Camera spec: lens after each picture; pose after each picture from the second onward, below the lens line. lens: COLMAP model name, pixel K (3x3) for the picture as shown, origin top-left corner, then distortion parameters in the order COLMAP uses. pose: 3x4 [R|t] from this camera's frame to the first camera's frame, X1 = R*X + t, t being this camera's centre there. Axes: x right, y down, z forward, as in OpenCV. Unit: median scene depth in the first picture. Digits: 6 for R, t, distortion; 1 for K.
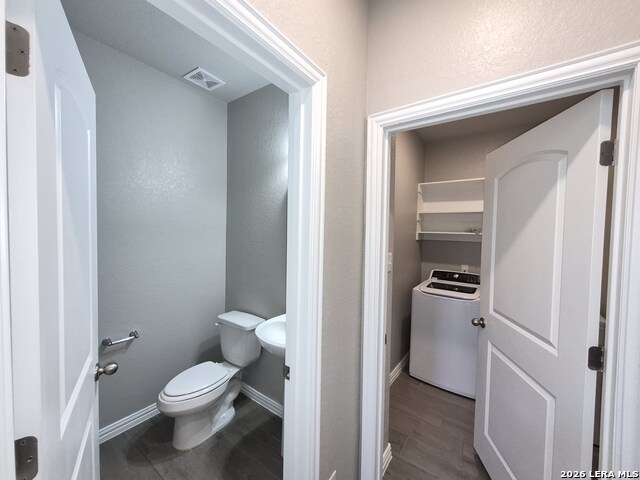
lens RADIAL K [[247.5, 0, 322.6], [0, 247.5, 237.9], [0, 0, 1]] dist [0.001049, 0.000060]
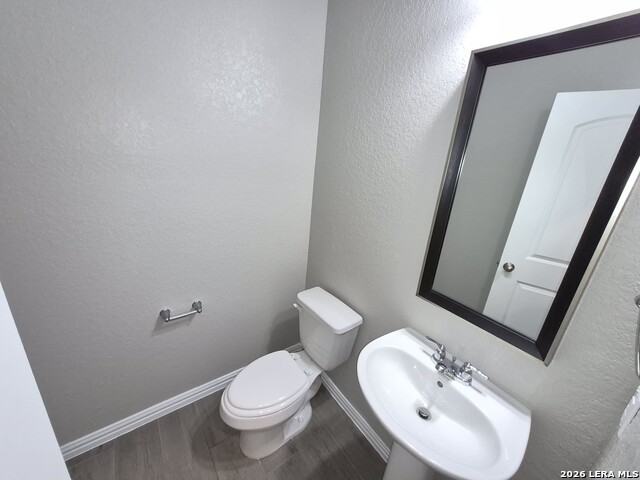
lens RADIAL K [[247.5, 0, 322.6], [0, 247.5, 237.9], [0, 0, 1]] dist [0.001049, 0.000060]
pose [[0.952490, 0.153587, -0.263011, -0.201098], [-0.078238, 0.957950, 0.276062, -0.055485], [0.294351, -0.242369, 0.924454, 0.419620]]
